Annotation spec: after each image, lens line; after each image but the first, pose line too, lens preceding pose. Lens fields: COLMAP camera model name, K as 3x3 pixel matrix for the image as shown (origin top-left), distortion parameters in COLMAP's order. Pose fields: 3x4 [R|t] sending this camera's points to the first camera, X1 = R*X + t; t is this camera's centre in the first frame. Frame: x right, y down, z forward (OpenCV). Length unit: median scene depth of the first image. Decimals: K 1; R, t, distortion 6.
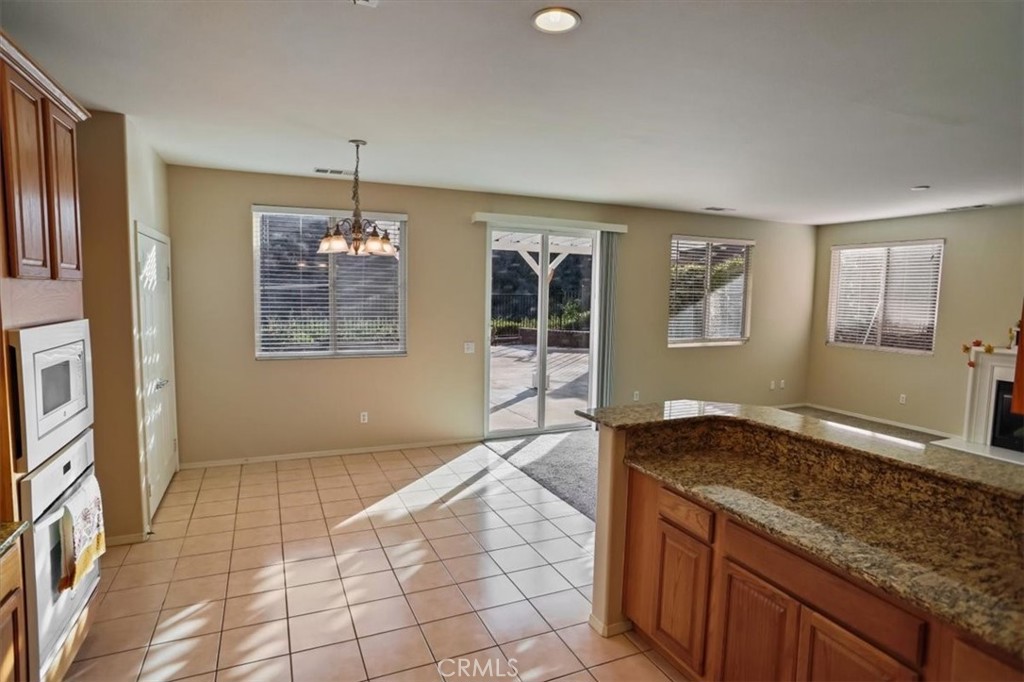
lens RADIAL K [[548.9, 0, 488.6], [0, 548.9, 341.8], [0, 0, 1]] dist [-0.061529, 0.030004]
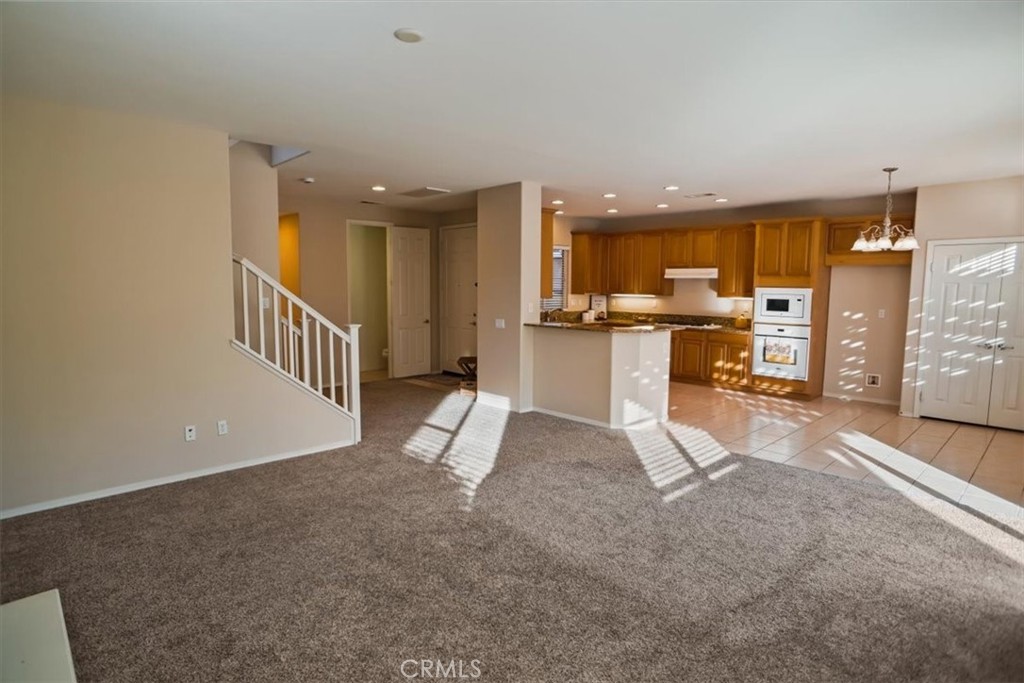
lens RADIAL K [[542.2, 0, 498.9], [0, 542.2, 340.5], [0, 0, 1]] dist [-0.084986, 0.061429]
pose [[-0.936158, 0.013462, -0.351321, 0.737523], [-0.056558, 0.980485, 0.188281, -0.083612], [0.347000, 0.196131, -0.917128, 1.228331]]
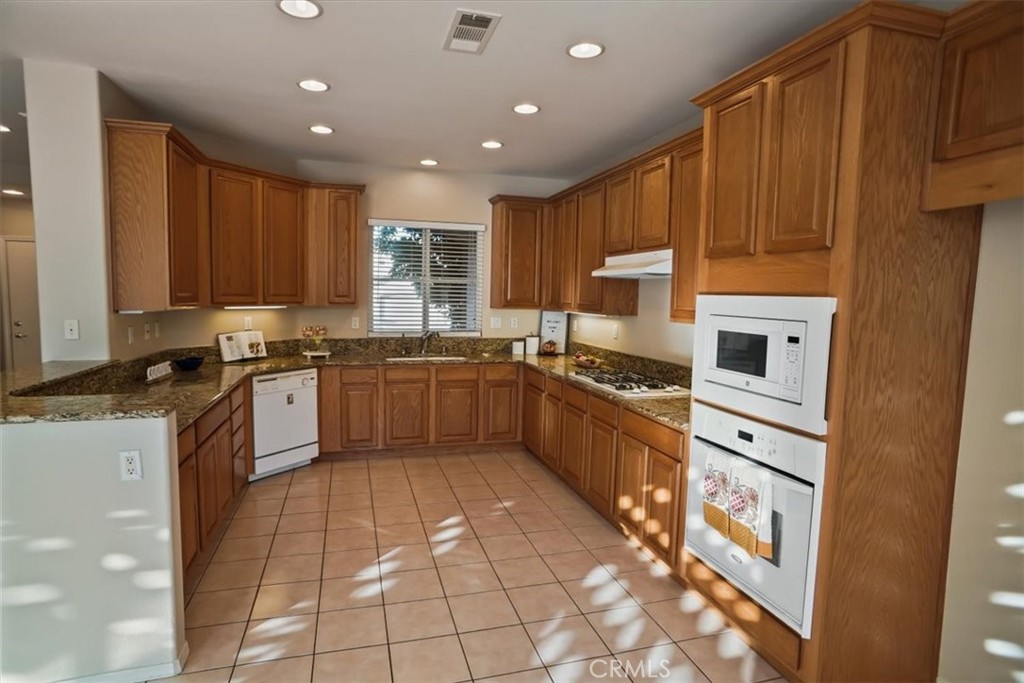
lens RADIAL K [[542.2, 0, 498.9], [0, 542.2, 340.5], [0, 0, 1]] dist [-0.084986, 0.061429]
pose [[-0.994439, -0.048816, 0.093314, -0.139062], [-0.031160, 0.982791, 0.182072, -0.041598], [-0.100596, 0.178152, -0.978847, 0.707932]]
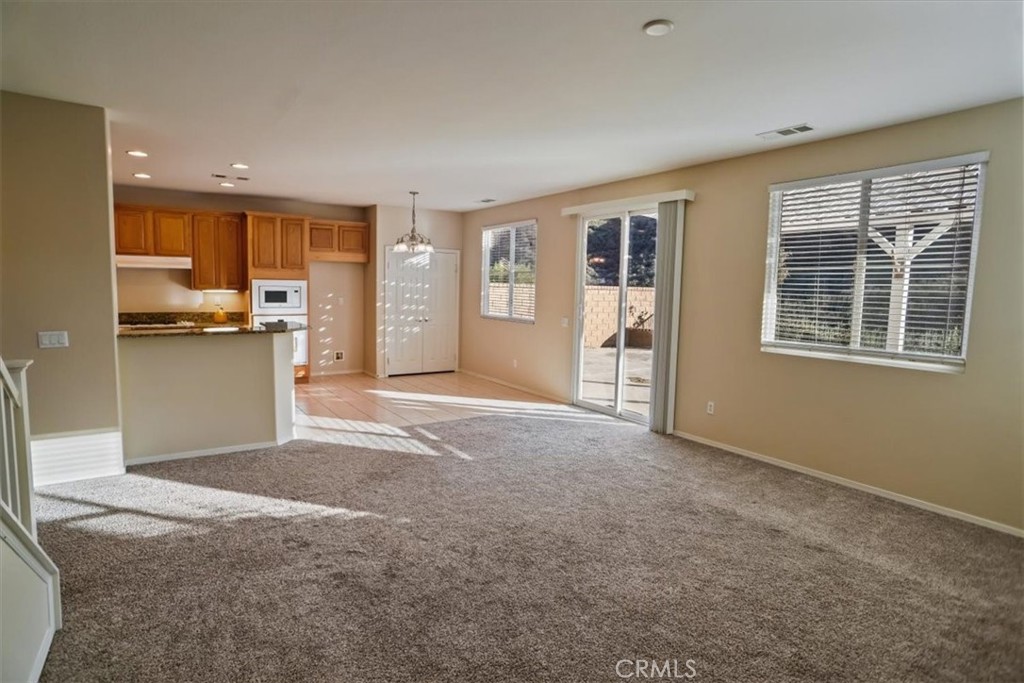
lens RADIAL K [[542.2, 0, 498.9], [0, 542.2, 340.5], [0, 0, 1]] dist [-0.084986, 0.061429]
pose [[0.166516, 0.084636, -0.982400, 1.044704], [-0.111918, 0.991493, 0.066449, -0.011453], [0.979667, 0.098883, 0.174572, 0.633463]]
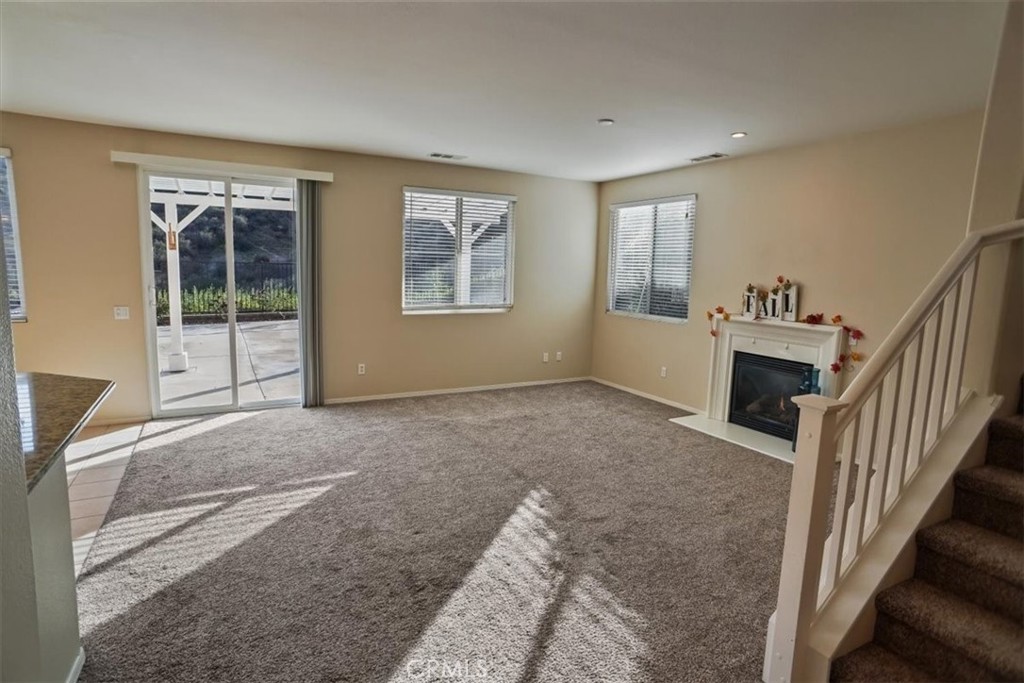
lens RADIAL K [[542.2, 0, 498.9], [0, 542.2, 340.5], [0, 0, 1]] dist [-0.084986, 0.061429]
pose [[0.996275, -0.001696, 0.086216, 0.460876], [-0.001945, 0.999110, 0.042137, 0.017106], [-0.086211, -0.042148, 0.995385, 0.123185]]
